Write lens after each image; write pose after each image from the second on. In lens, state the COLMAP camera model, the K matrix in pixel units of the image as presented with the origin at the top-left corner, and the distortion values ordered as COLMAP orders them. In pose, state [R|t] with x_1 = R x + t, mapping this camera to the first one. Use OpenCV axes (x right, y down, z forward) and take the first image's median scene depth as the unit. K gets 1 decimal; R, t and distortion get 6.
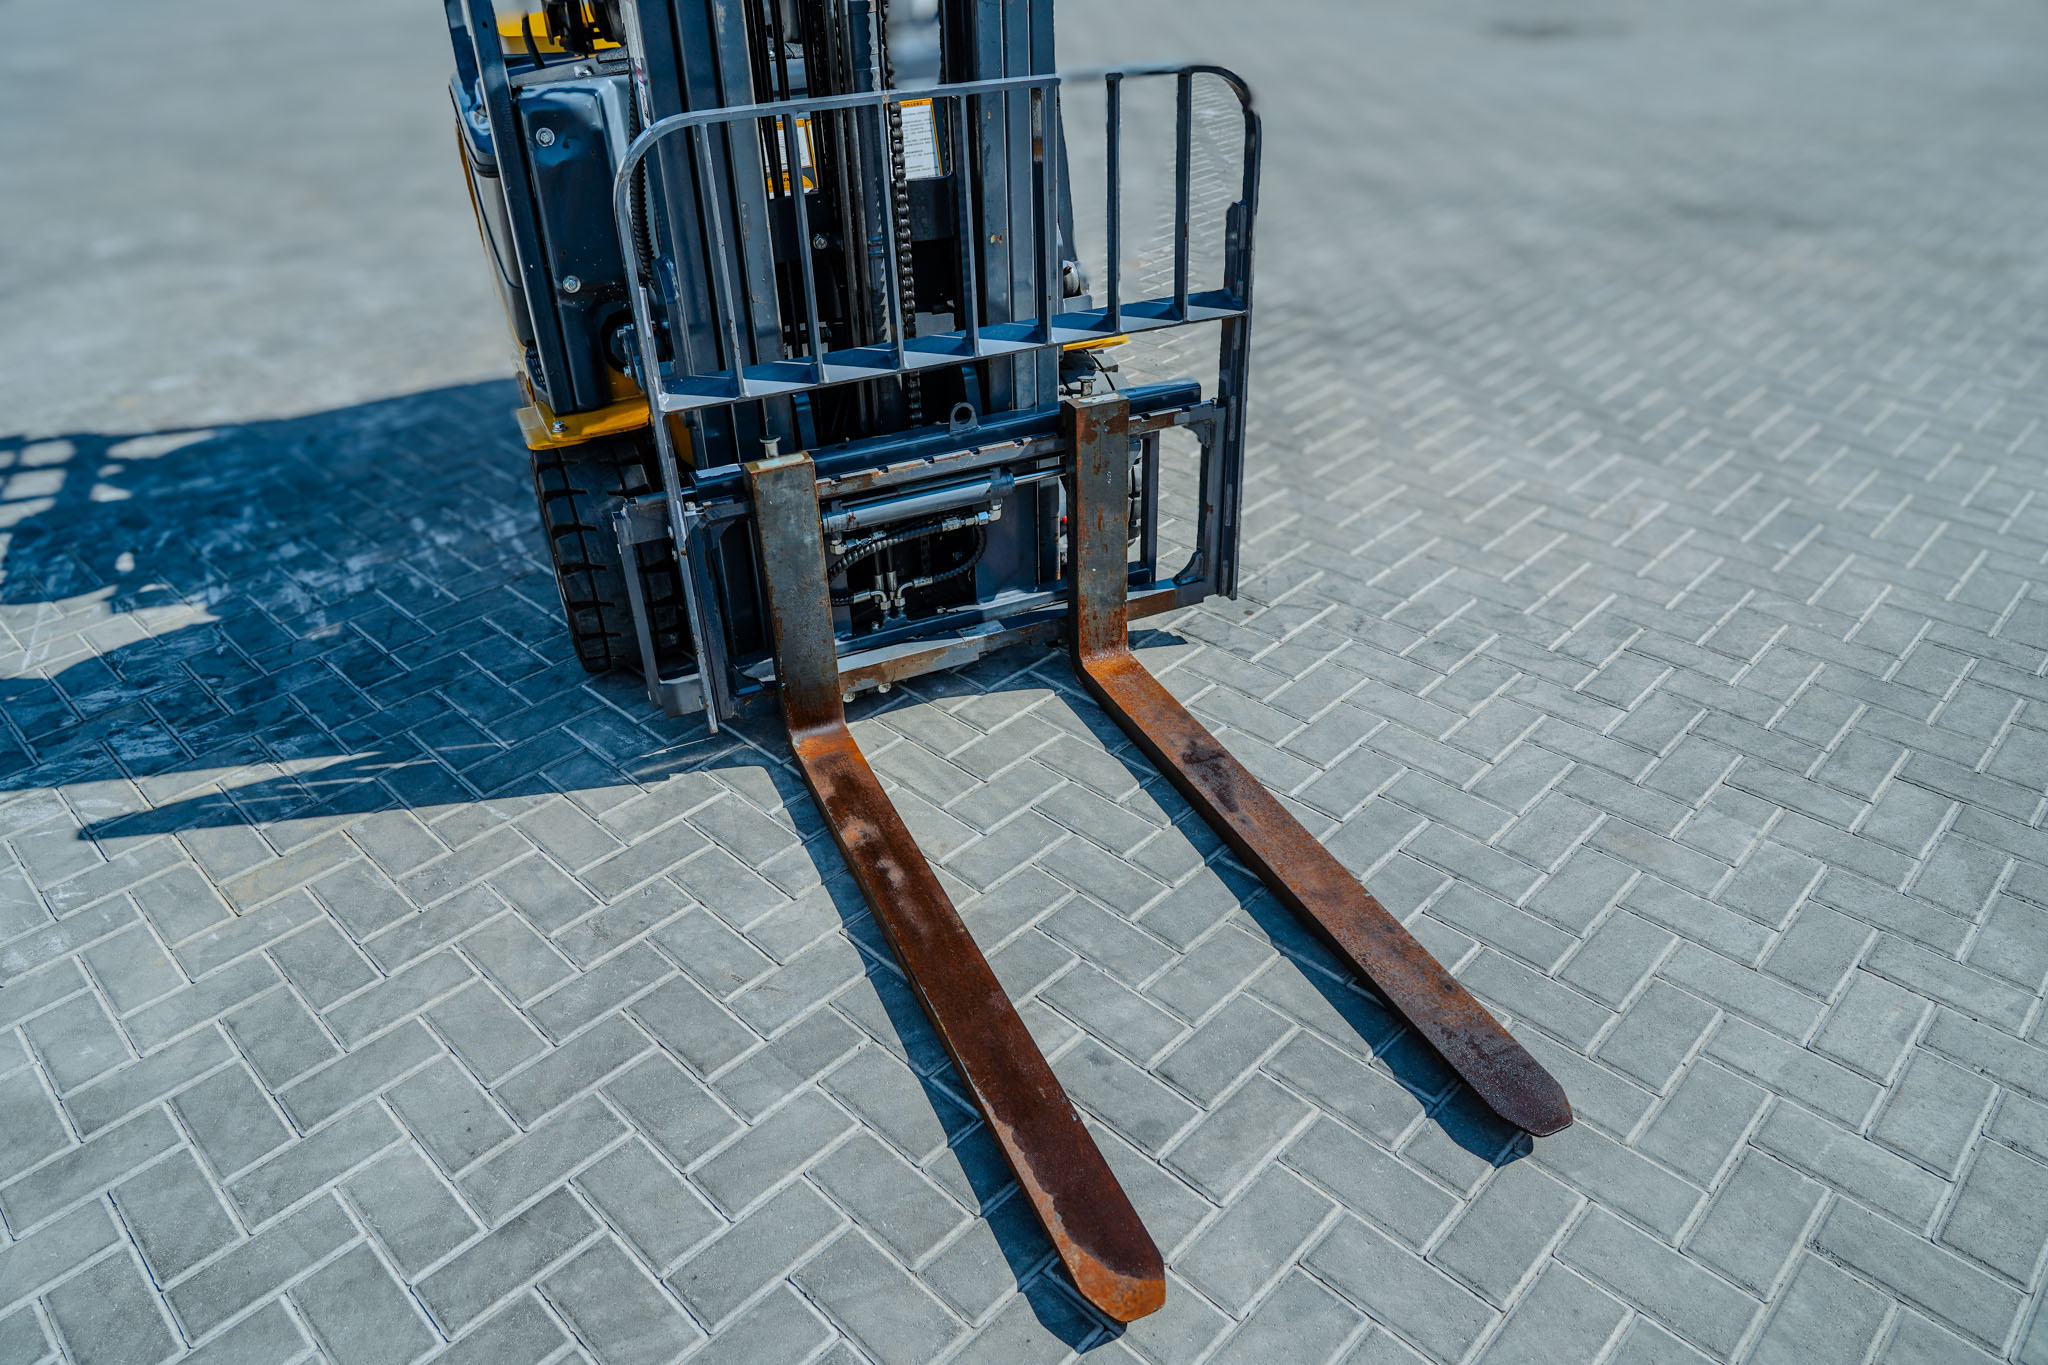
lens RADIAL K [[1384.6, 0, 1023.5], [0, 1384.6, 668.2], [0, 0, 1]] dist [-0.036978, 0.022277]
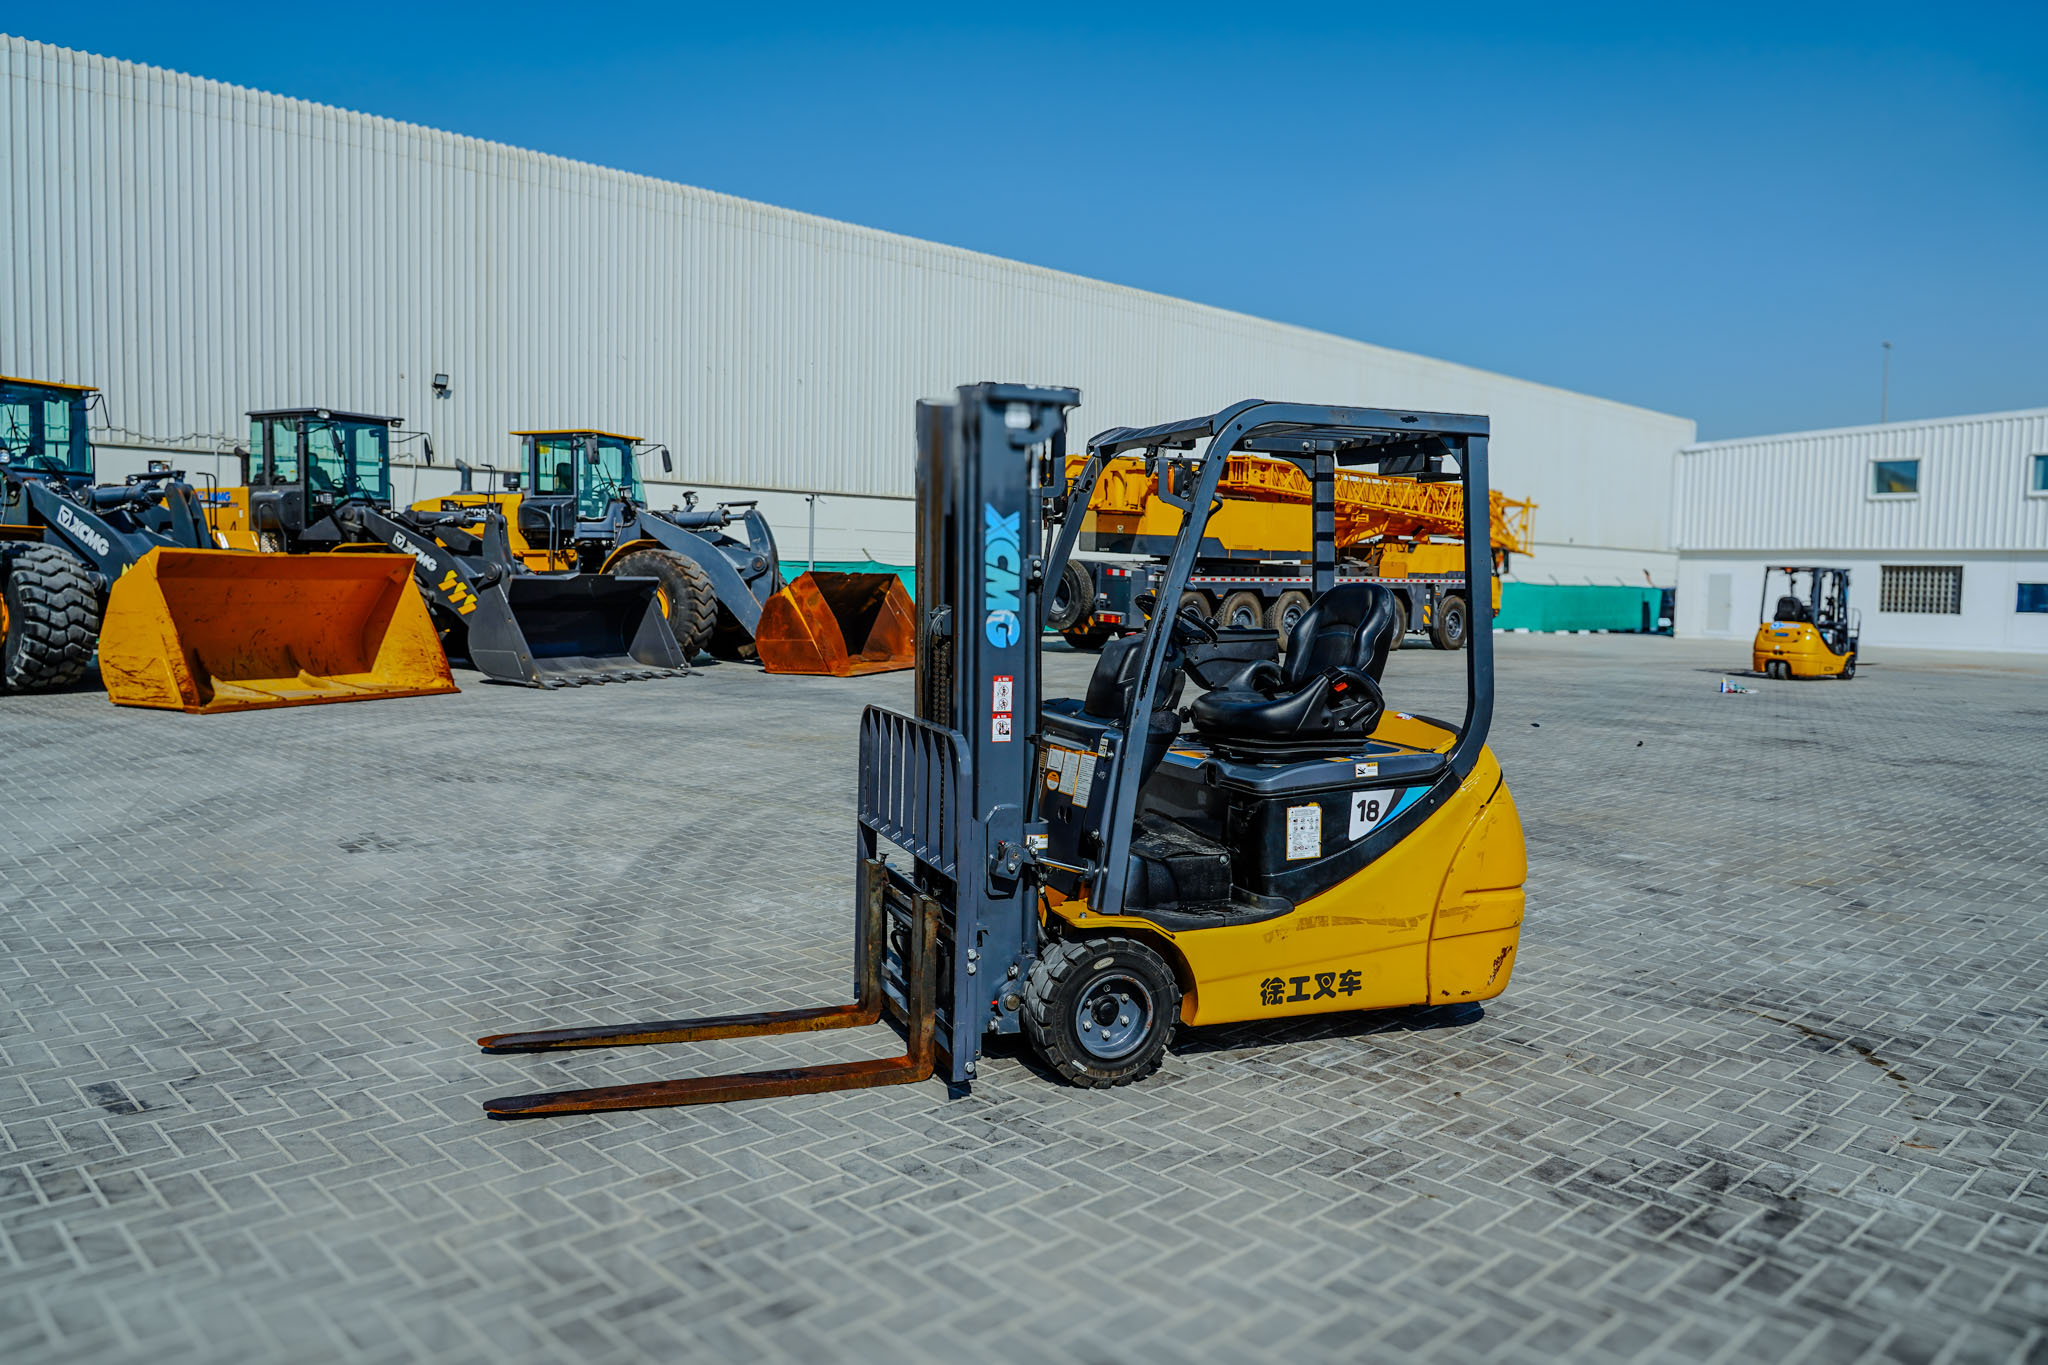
lens RADIAL K [[1441.5, 0, 1026.0], [0, 1441.5, 670.9], [0, 0, 1]] dist [-0.030415, 0.010864]
pose [[-0.033379, 0.097523, -0.994673, 1.594153], [-0.544321, 0.832904, 0.099928, -0.595296], [0.838213, 0.544757, 0.025282, 0.786254]]
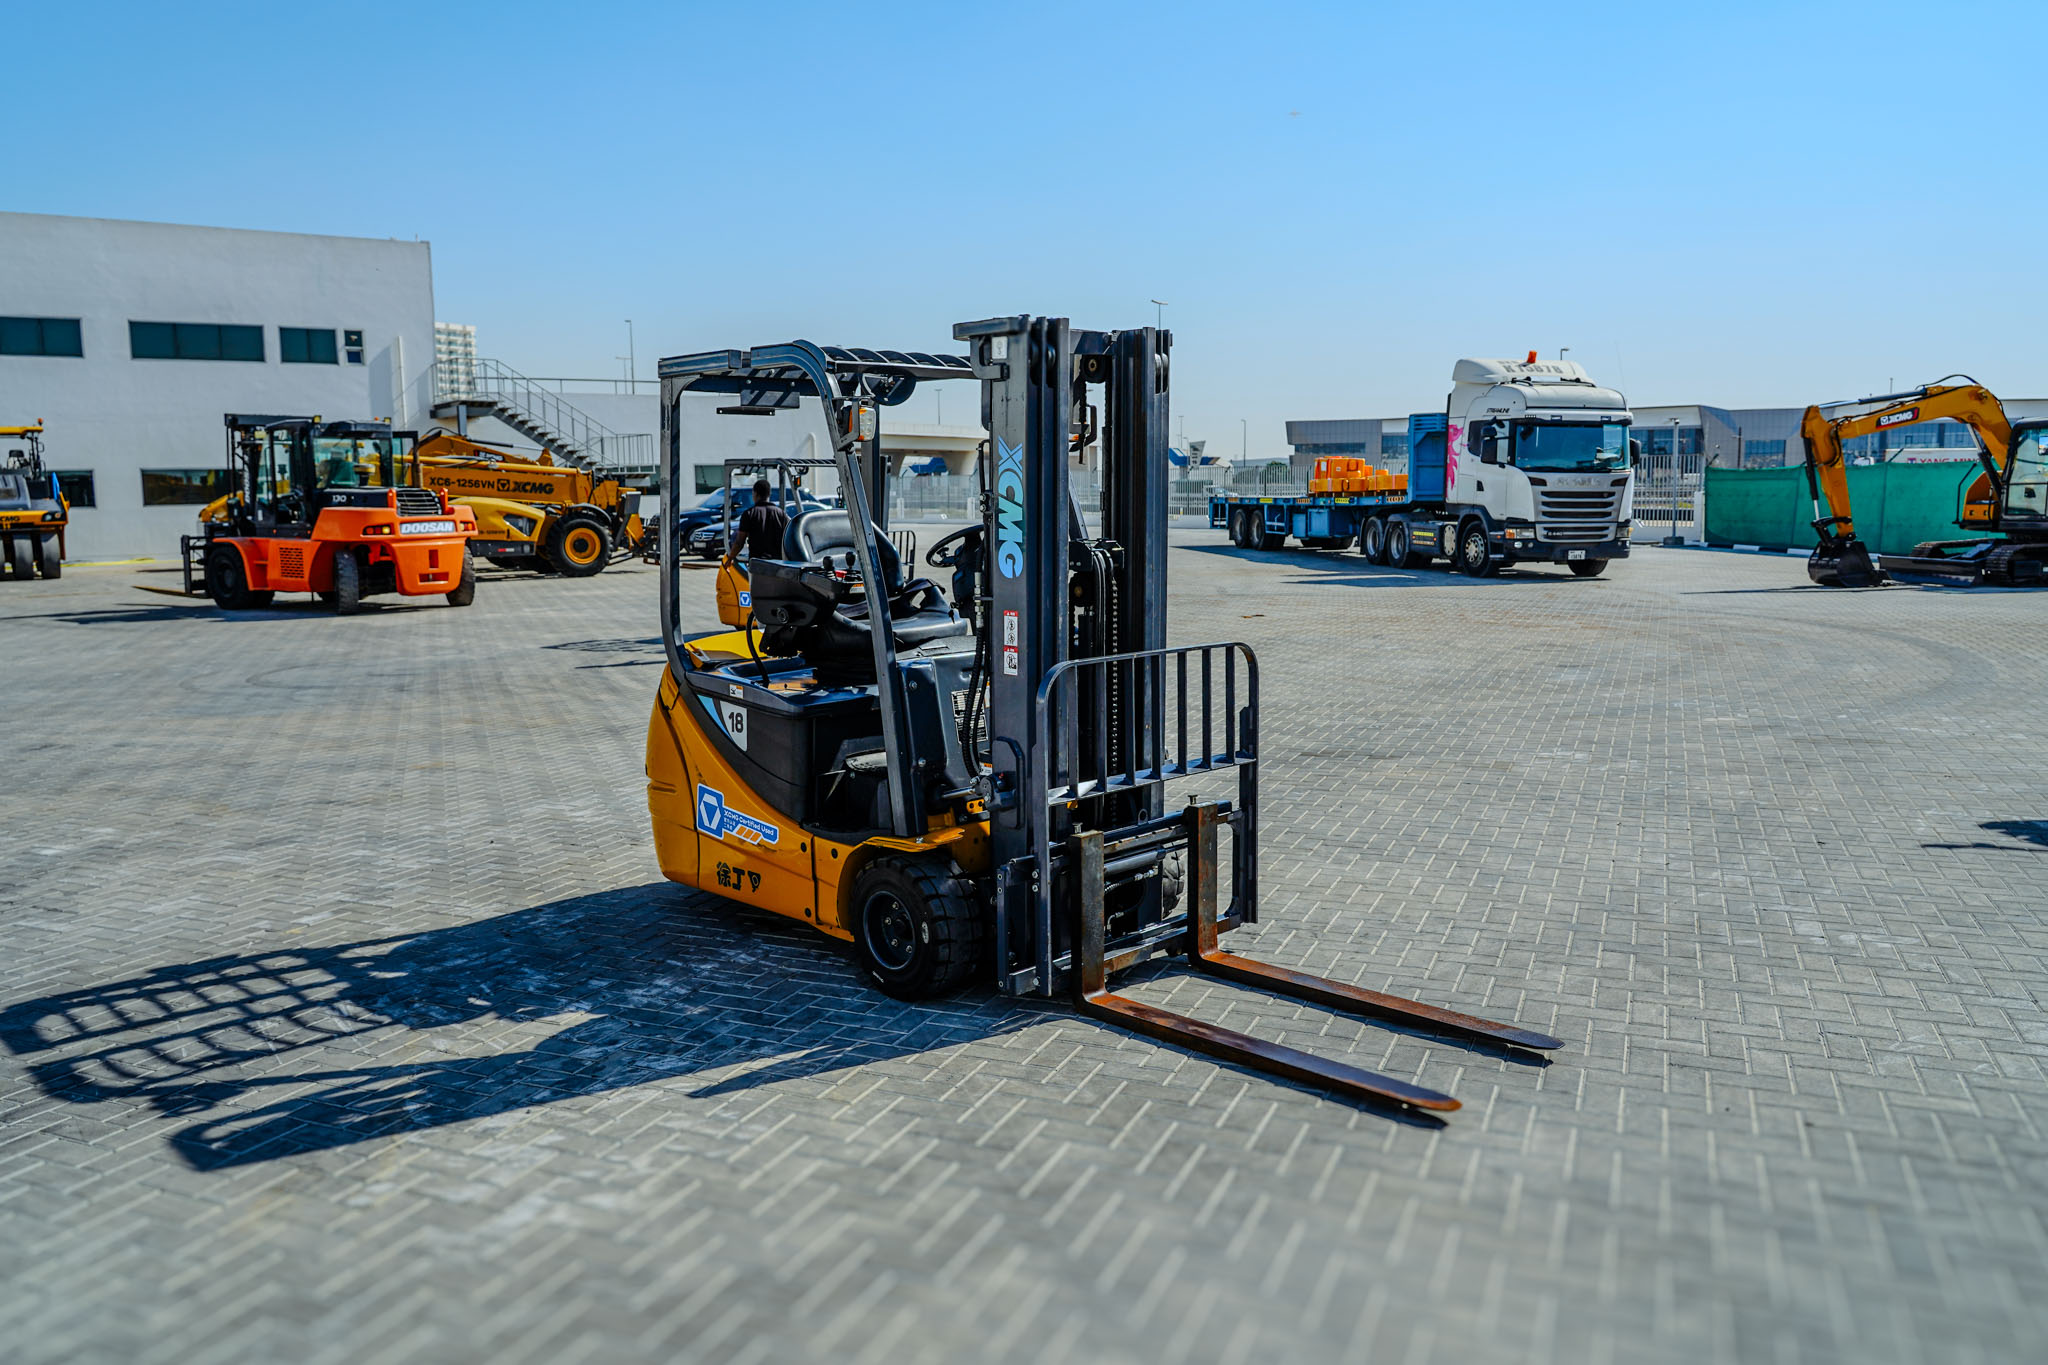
lens RADIAL K [[1479.9, 0, 1024.0], [0, 1479.9, 682.5], [0, 0, 1]] dist [-0.026554, 0.008124]
pose [[0.933064, -0.026261, 0.358750, -0.788339], [0.175673, 0.903574, -0.390761, 0.355853], [-0.313895, 0.427627, 0.847705, -0.633203]]
